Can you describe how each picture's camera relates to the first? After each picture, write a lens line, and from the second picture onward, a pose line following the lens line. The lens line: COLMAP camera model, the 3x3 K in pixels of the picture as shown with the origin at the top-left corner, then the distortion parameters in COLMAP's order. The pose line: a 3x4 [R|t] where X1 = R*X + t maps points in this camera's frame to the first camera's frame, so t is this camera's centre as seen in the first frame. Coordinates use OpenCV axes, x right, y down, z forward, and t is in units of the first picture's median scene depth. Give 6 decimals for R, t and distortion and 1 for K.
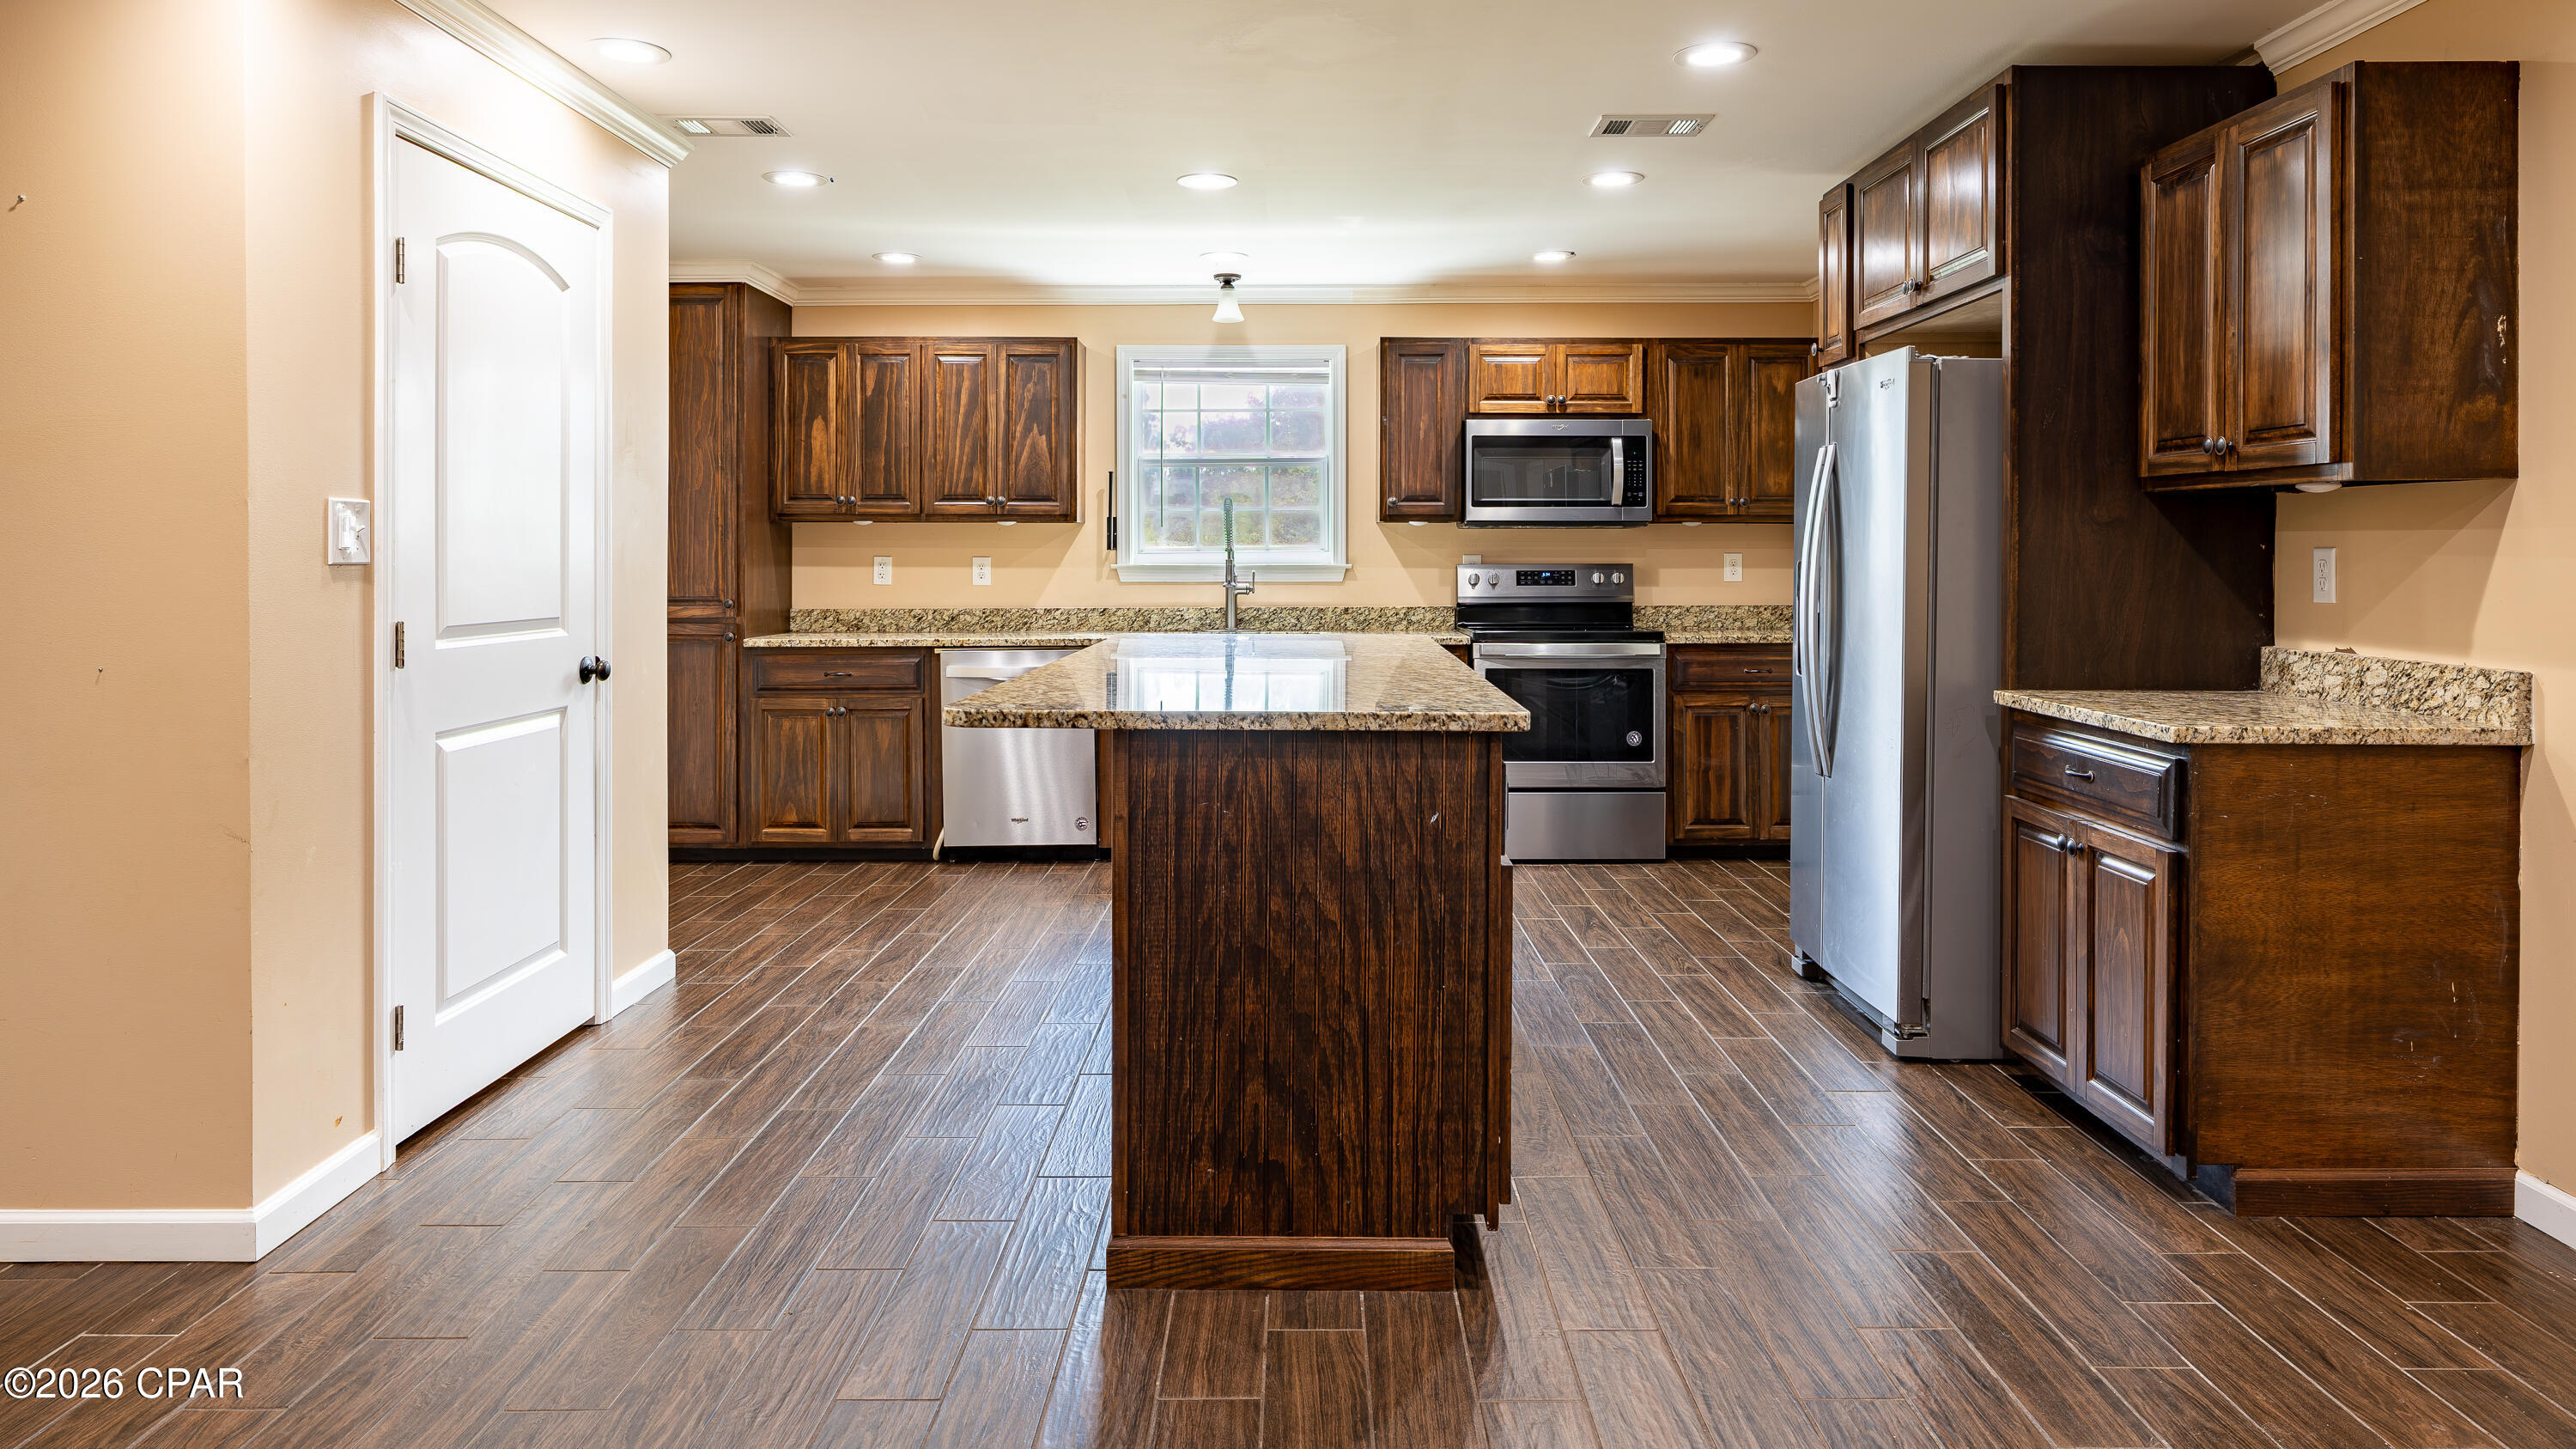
lens RADIAL K [[1608.5, 0, 1295.9], [0, 1608.5, 572.5], [0, 0, 1]] dist [-0.002000, -0.001567]
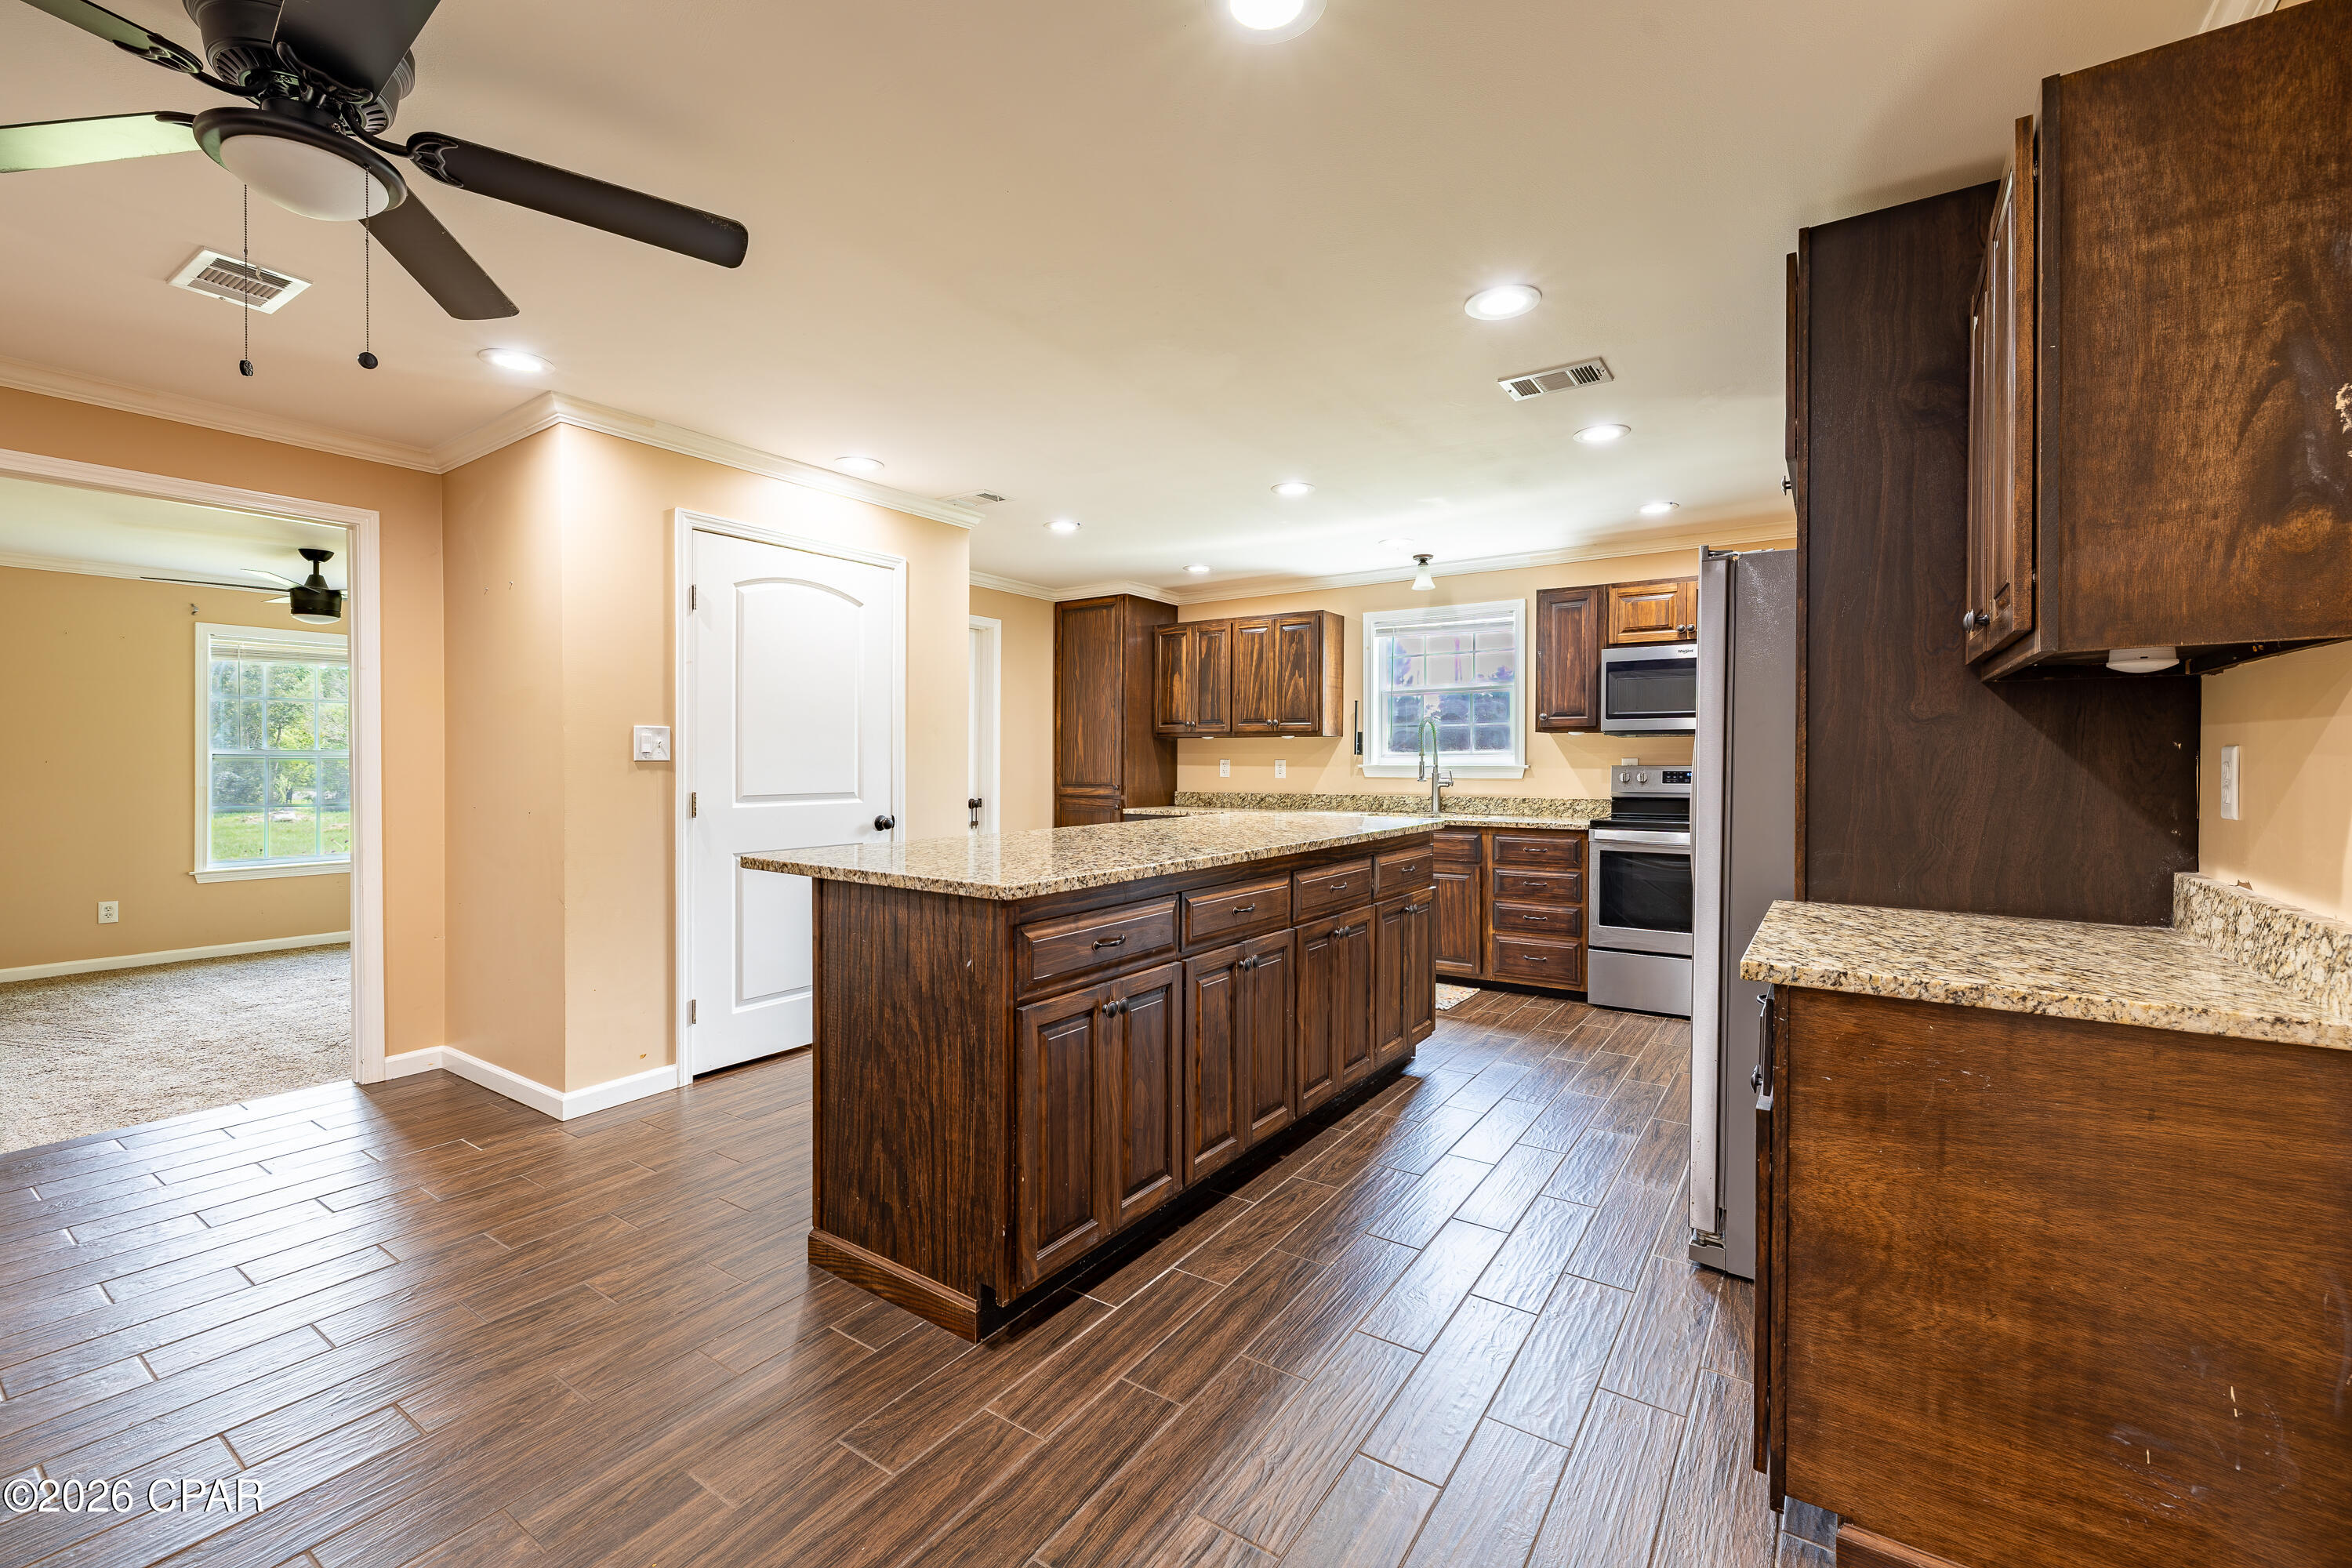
lens RADIAL K [[987.2, 0, 1172.0], [0, 987.2, 767.3], [0, 0, 1]] dist [-0.000291, 0.000369]
pose [[0.825049, 0.005687, -0.565033, 0.508492], [-0.007503, 0.999971, -0.000890, -0.001251], [0.565012, 0.004974, 0.825068, 0.350851]]
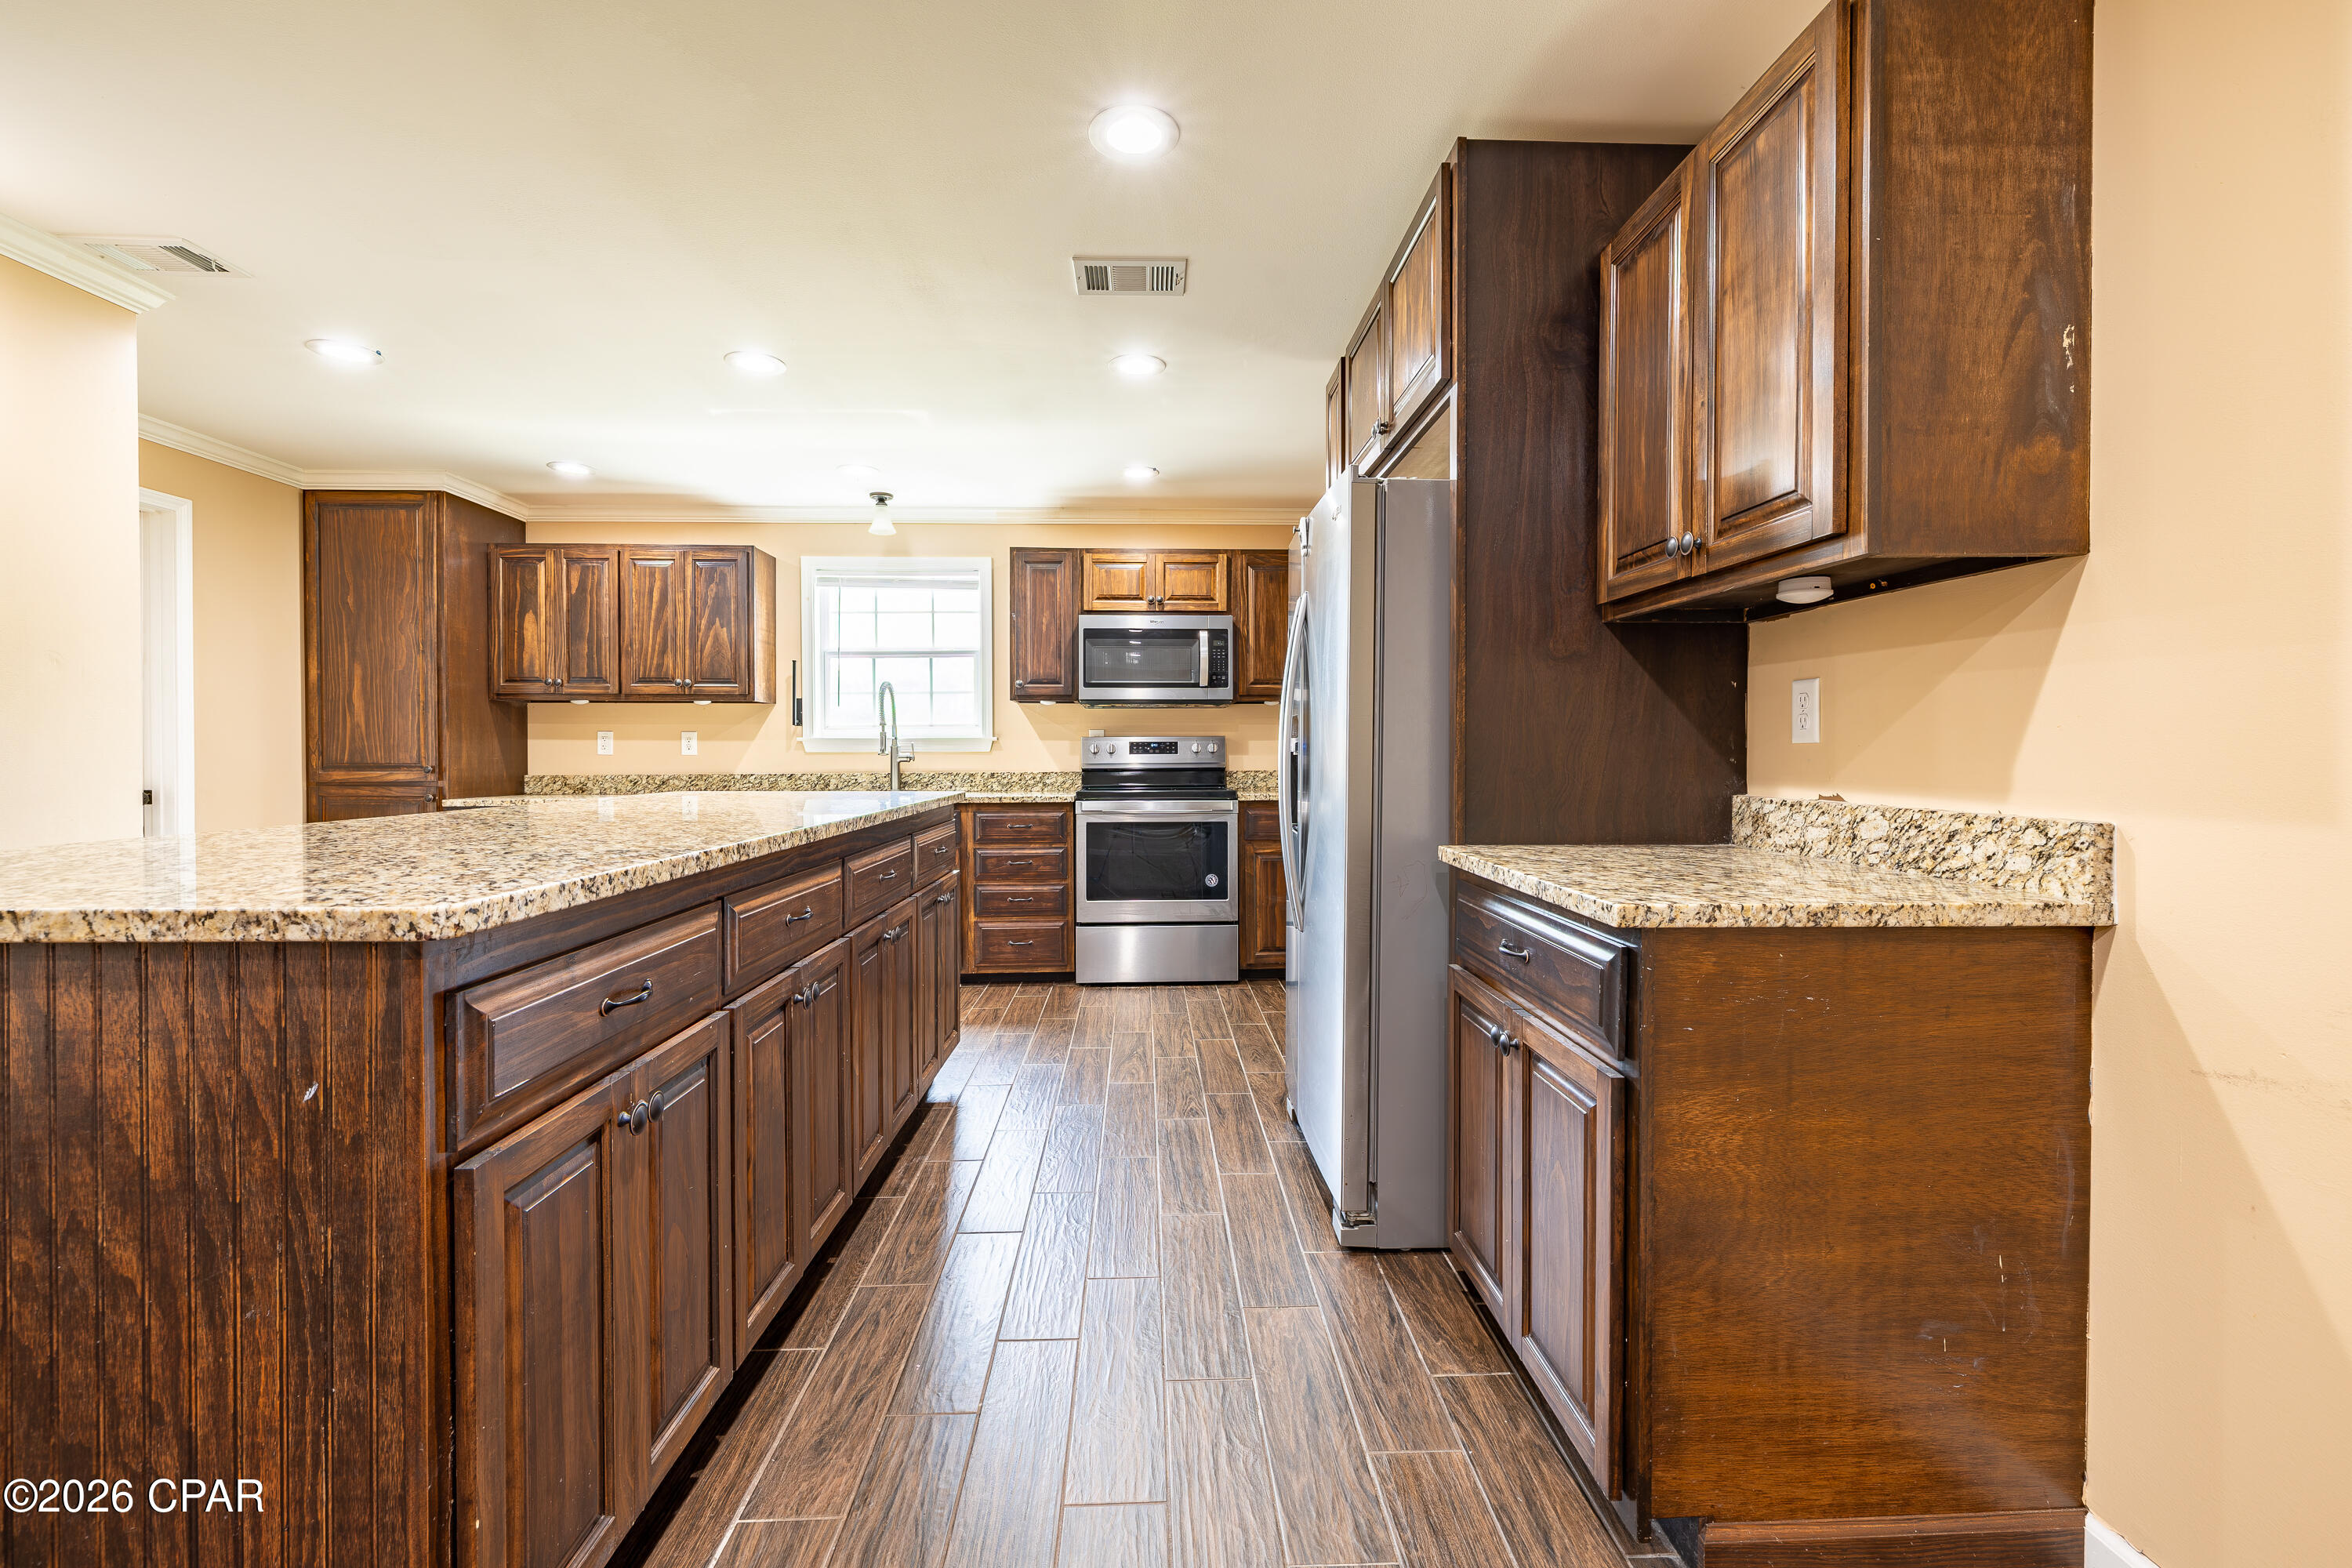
lens RADIAL K [[987.2, 0, 1184.7], [0, 987.2, 768.5], [0, 0, 1]] dist [-0.000291, 0.000369]
pose [[0.999005, -0.002446, 0.044541, 0.292522], [0.002188, 0.999981, 0.005841, 0.029696], [-0.044554, -0.005737, 0.998990, 0.500294]]
